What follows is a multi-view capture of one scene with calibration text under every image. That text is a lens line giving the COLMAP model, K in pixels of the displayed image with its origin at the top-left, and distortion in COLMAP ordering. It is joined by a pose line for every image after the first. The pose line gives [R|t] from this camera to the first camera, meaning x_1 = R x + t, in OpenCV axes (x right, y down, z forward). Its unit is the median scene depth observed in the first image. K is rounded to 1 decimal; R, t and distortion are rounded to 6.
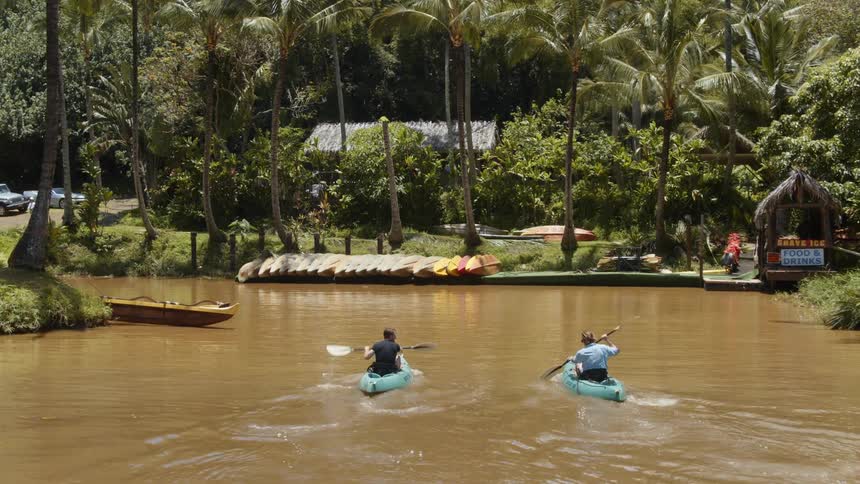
lens RADIAL K [[1190.7, 0, 430.0], [0, 1190.7, 242.0], [0, 0, 1]] dist [-0.099312, 0.103670]
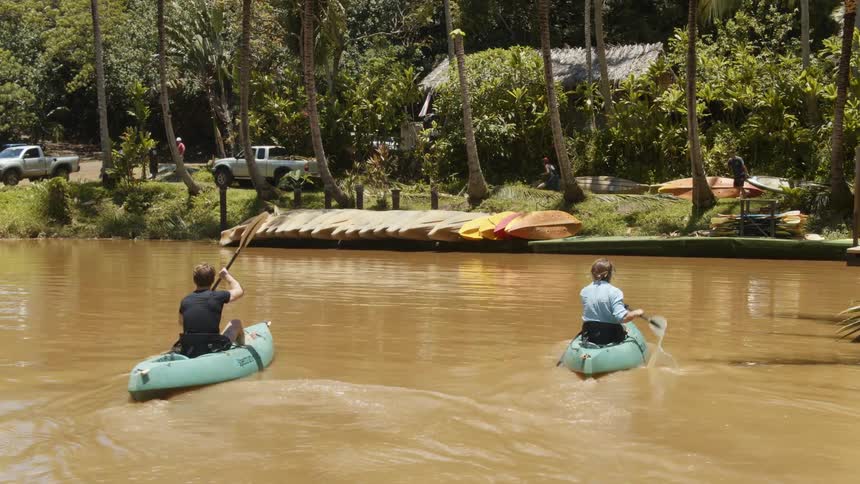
lens RADIAL K [[1190.7, 0, 430.0], [0, 1190.7, 242.0], [0, 0, 1]] dist [-0.099312, 0.103670]
pose [[0.956100, 0.011419, -0.292819, 0.160613], [-0.007118, 0.999851, 0.015751, 0.016104], [0.292955, -0.012975, 0.956038, 0.275914]]
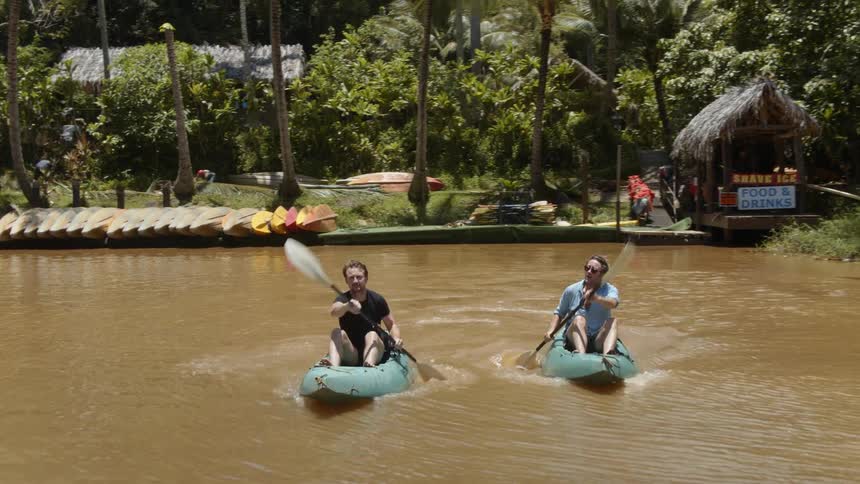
lens RADIAL K [[1190.7, 0, 430.0], [0, 1190.7, 242.0], [0, 0, 1]] dist [-0.099312, 0.103670]
pose [[0.977132, -0.018554, 0.211823, -0.036125], [0.014621, 0.999691, 0.020115, 0.017195], [-0.212131, -0.016558, 0.977101, 0.244315]]
